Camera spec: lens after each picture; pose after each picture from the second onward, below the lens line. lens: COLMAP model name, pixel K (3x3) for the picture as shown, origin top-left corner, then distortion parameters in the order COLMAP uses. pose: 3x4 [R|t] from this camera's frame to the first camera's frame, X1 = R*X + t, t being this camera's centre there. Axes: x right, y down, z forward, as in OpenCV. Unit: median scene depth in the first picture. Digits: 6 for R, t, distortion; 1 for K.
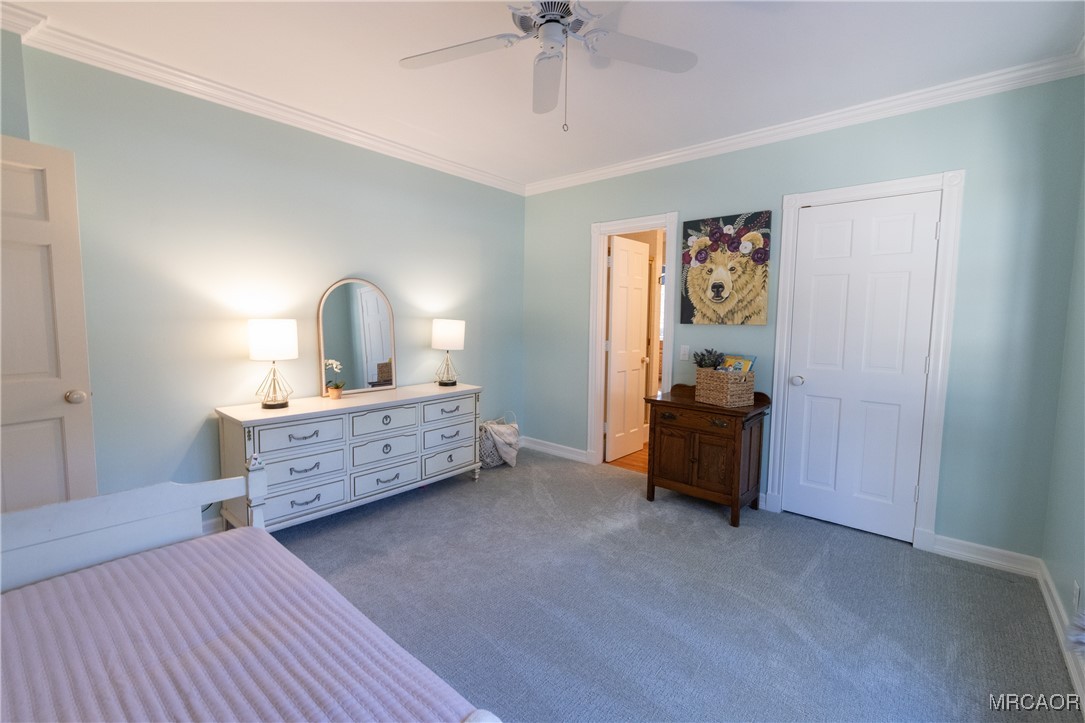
lens RADIAL K [[468.3, 0, 540.0], [0, 468.3, 359.5], [0, 0, 1]] dist [0.002745, -0.000133]
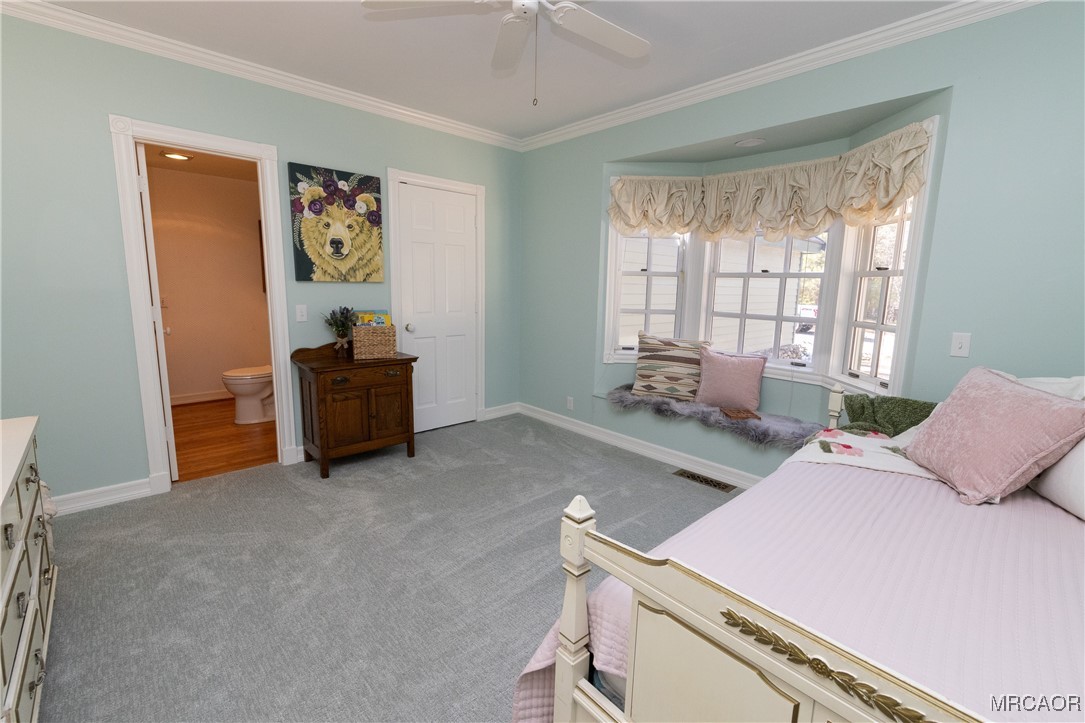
lens RADIAL K [[468.3, 0, 541.8], [0, 468.3, 362.1], [0, 0, 1]] dist [0.002745, -0.000133]
pose [[0.107749, -0.169989, 0.979538, -0.600442], [0.074501, 0.983884, 0.162548, -0.038117], [-0.991383, 0.055462, 0.118677, 0.487829]]
